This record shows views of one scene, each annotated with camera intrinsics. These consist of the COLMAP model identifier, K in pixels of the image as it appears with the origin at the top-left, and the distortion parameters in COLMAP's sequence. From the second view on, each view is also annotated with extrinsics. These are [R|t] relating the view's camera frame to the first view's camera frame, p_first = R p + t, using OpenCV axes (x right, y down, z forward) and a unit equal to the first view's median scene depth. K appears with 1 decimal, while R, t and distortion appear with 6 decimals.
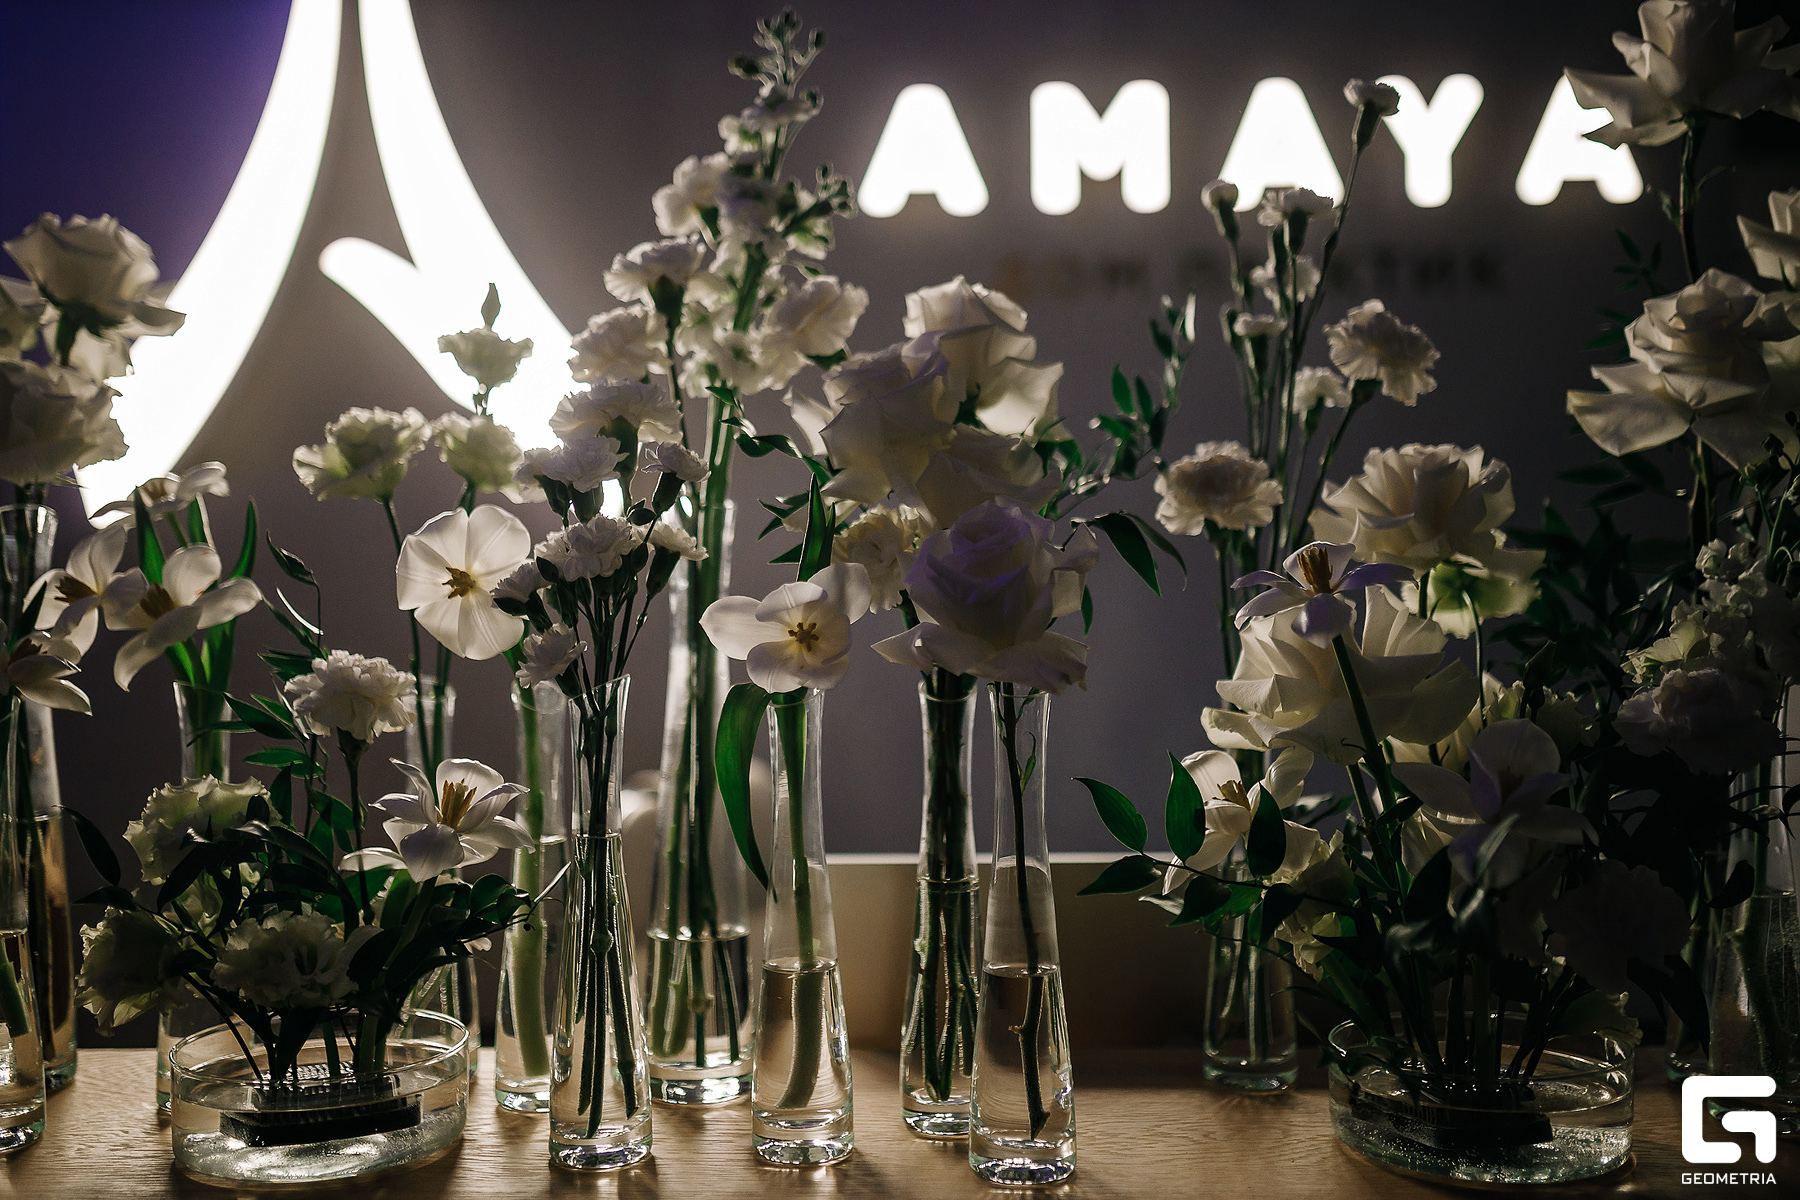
lens RADIAL K [[1687.1, 0, 870.3], [0, 1687.1, 650.7], [0, 0, 1]] dist [0.005705, 0.000000]
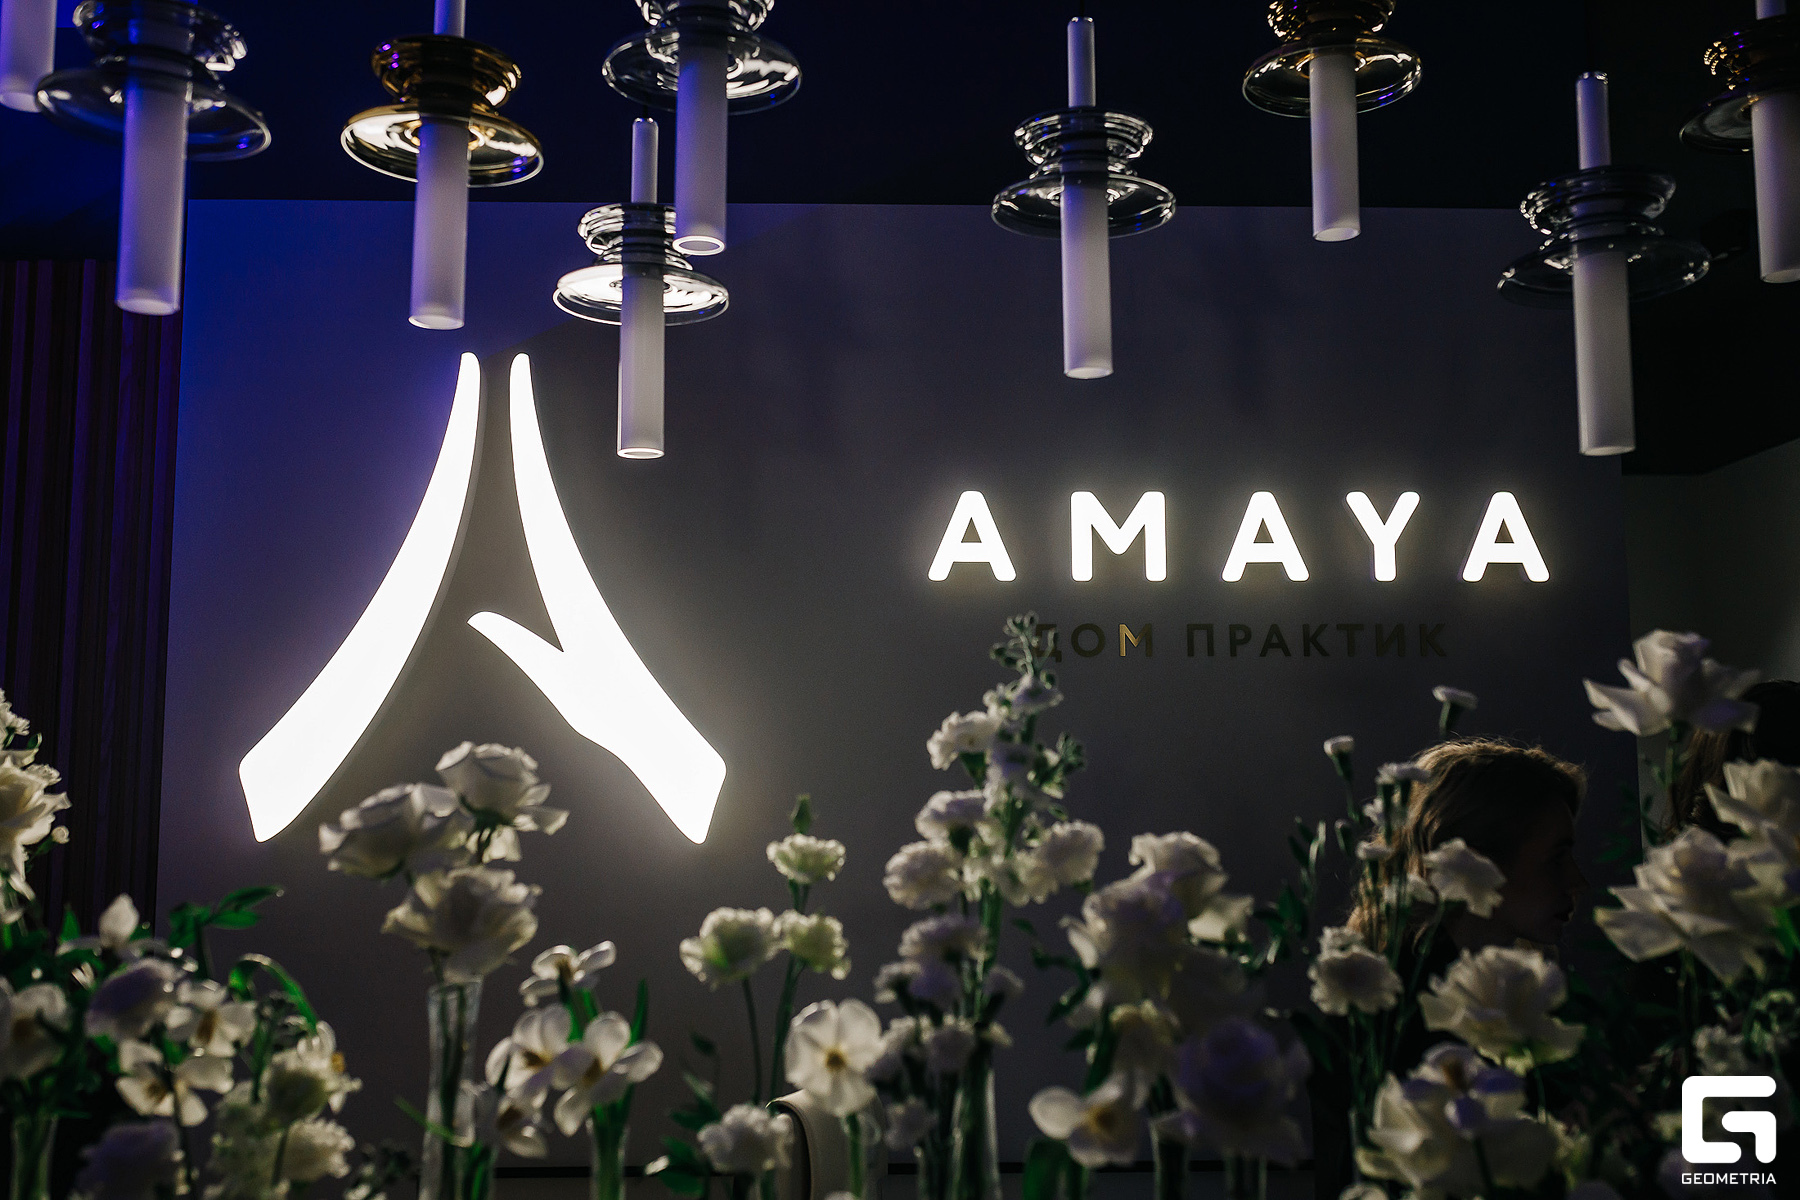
lens RADIAL K [[1687.1, 0, 846.6], [0, 1687.1, 643.7], [0, 0, 1]] dist [0.005705, 0.000000]
pose [[0.997853, 0.013314, 0.064122, -0.313448], [-0.006487, 0.994396, -0.105521, -0.226101], [-0.065168, 0.104879, 0.992348, -0.393237]]
